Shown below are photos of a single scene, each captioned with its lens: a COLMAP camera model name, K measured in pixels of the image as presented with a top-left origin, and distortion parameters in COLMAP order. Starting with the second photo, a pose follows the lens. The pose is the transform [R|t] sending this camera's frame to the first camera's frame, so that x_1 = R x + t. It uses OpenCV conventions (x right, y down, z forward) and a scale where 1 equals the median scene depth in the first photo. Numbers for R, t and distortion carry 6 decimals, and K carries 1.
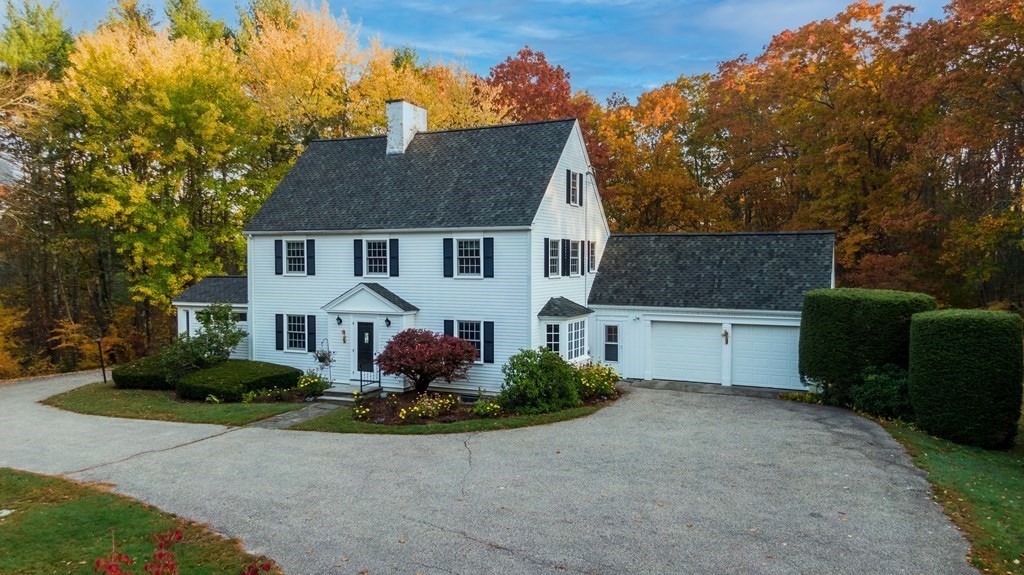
lens RADIAL K [[728.6, 0, 513.1], [0, 728.6, 285.7], [0, 0, 1]] dist [0.029269, -0.003475]
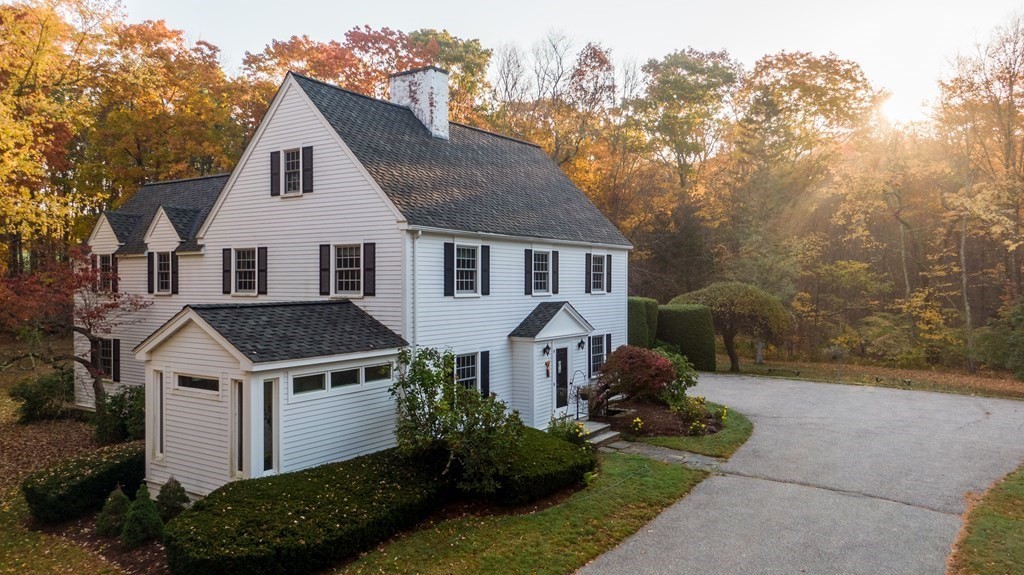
lens RADIAL K [[728.6, 0, 512.8], [0, 728.6, 285.7], [0, 0, 1]] dist [0.029269, -0.003475]
pose [[0.148303, -0.010494, 0.988886, -0.958807], [0.023211, 0.999705, 0.007128, -0.027608], [-0.988670, 0.021896, 0.148503, 0.847824]]
